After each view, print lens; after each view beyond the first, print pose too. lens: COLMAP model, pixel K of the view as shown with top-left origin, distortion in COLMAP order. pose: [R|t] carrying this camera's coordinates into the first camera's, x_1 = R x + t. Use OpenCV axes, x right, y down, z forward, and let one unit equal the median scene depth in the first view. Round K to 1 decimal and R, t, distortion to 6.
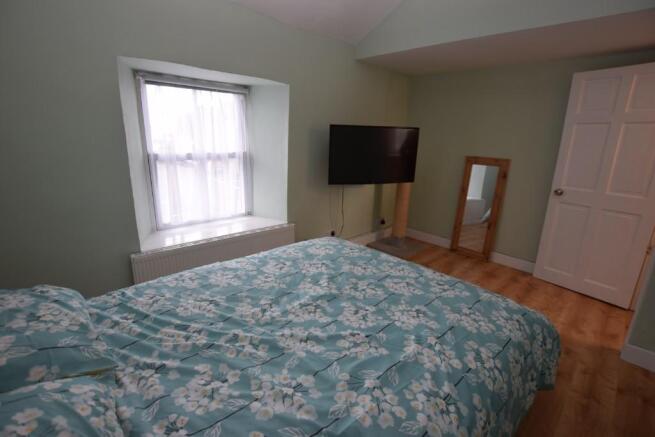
lens RADIAL K [[302.2, 0, 326.9], [0, 302.2, 219.3], [0, 0, 1]] dist [-0.016654, 0.000444]
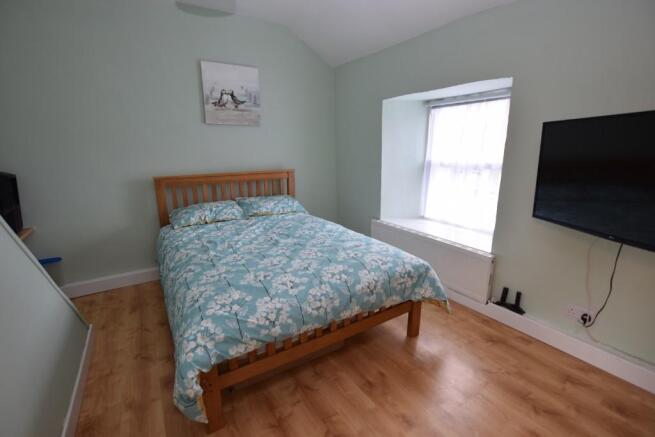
lens RADIAL K [[302.2, 0, 327.4], [0, 302.2, 225.0], [0, 0, 1]] dist [-0.016654, 0.000444]
pose [[-0.197719, 0.218130, -0.955681, 1.317696], [-0.258174, 0.928919, 0.265435, -0.296564], [0.945650, 0.299213, -0.127349, 1.283799]]
